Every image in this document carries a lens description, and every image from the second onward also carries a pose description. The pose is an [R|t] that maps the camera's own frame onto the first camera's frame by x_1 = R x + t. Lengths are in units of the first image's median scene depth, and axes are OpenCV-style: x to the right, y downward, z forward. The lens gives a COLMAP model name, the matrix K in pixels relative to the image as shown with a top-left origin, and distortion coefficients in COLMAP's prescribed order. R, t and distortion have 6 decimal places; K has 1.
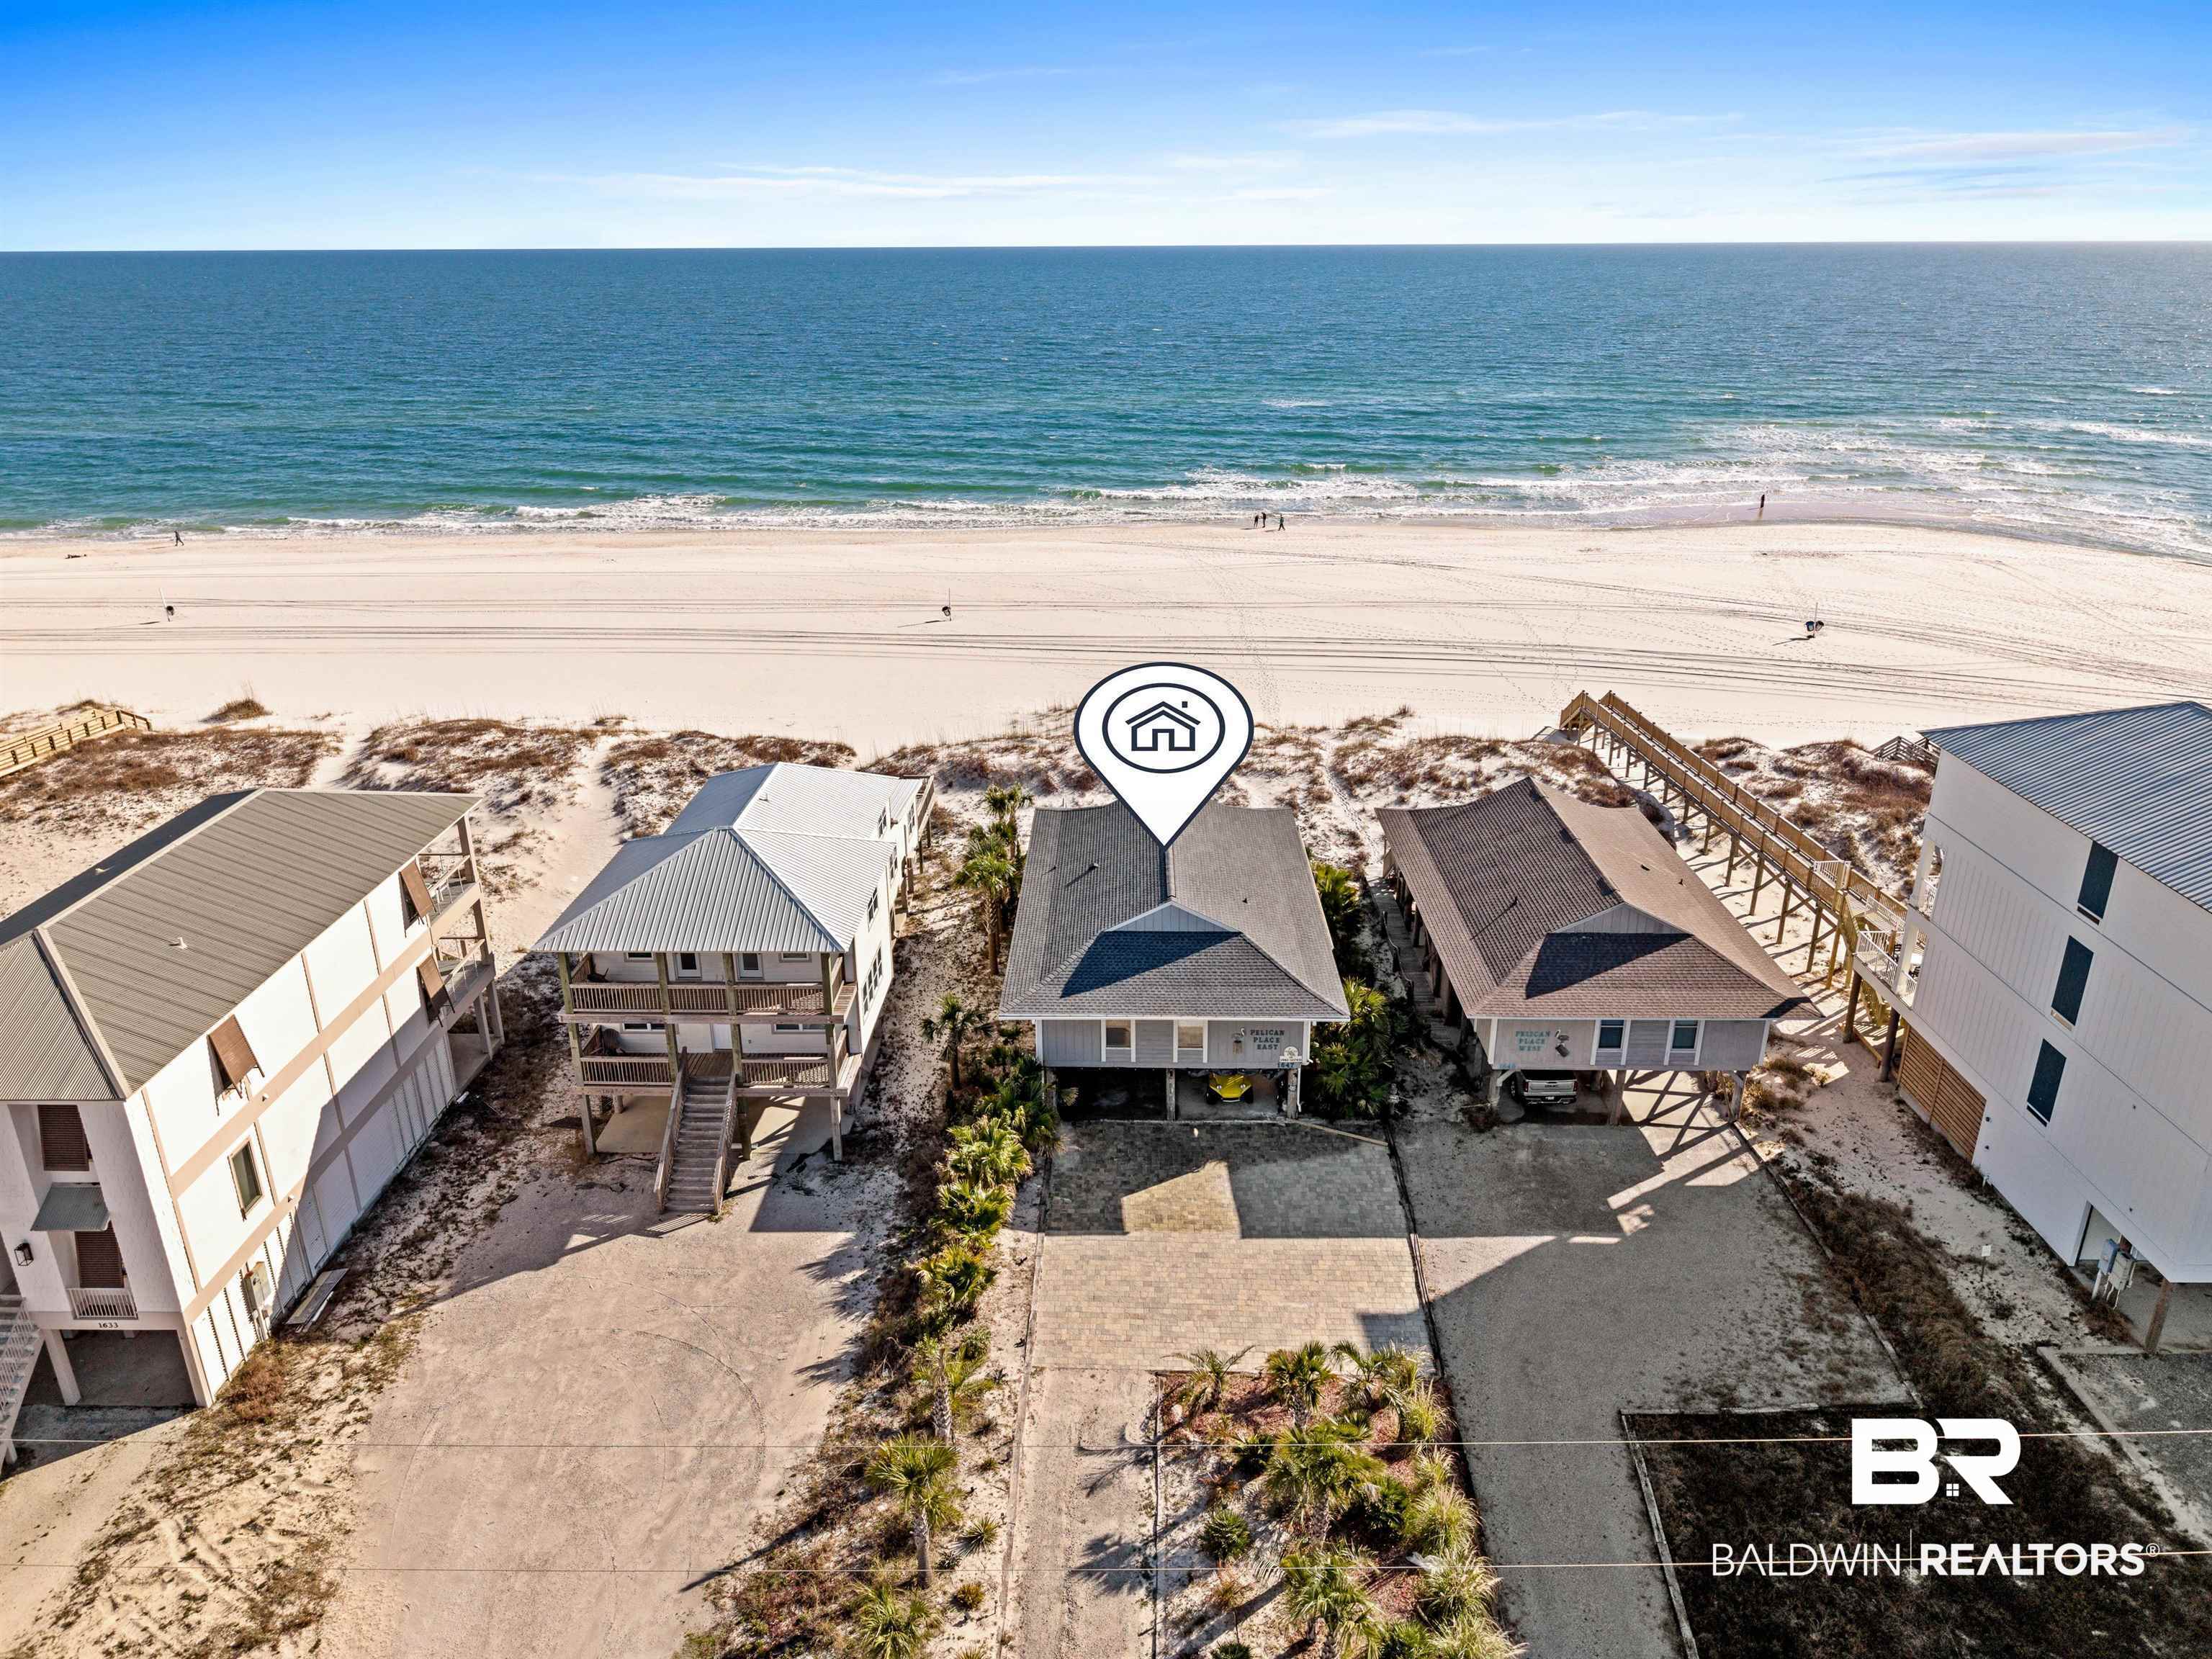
lens RADIAL K [[1493.9, 0, 1113.8], [0, 1493.9, 832.8], [0, 0, 1]] dist [0.046527, -0.070081]
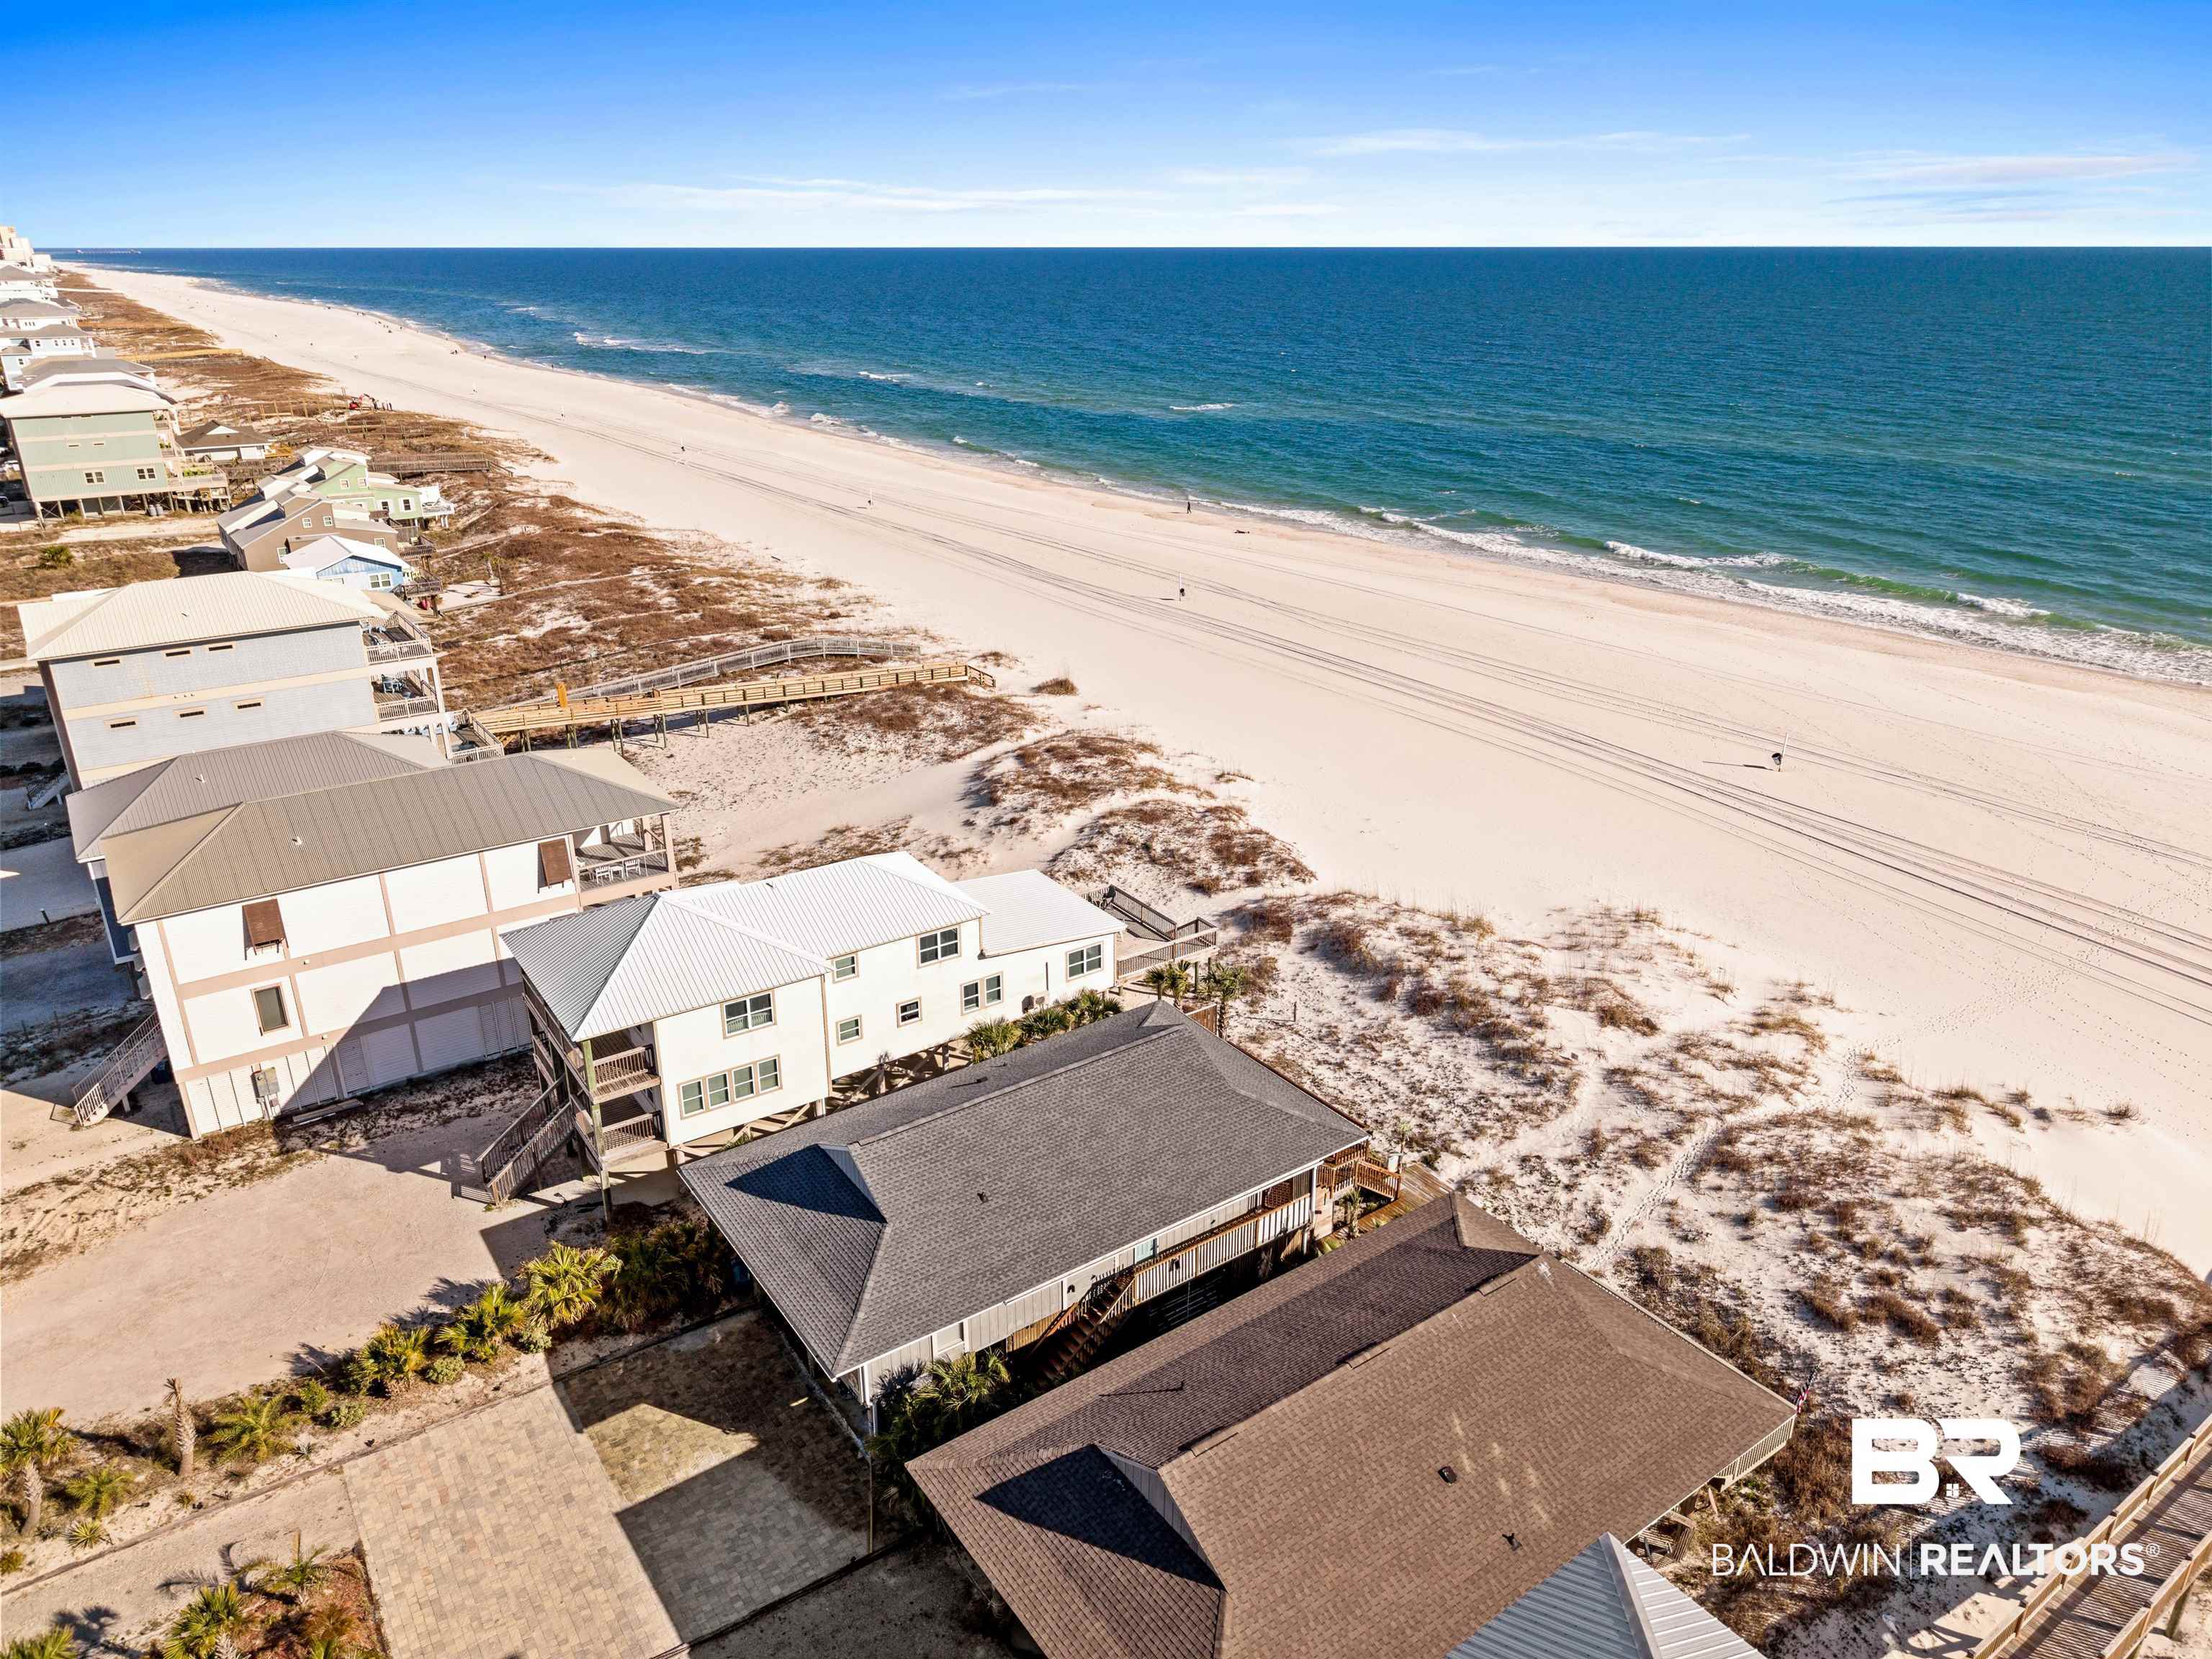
lens RADIAL K [[1493.9, 0, 1113.8], [0, 1493.9, 832.8], [0, 0, 1]] dist [0.046527, -0.070081]
pose [[0.577413, 0.299227, -0.759643, 0.466871], [-0.295739, 0.943889, 0.147008, -0.189863], [0.761008, 0.139772, 0.633507, 0.344303]]
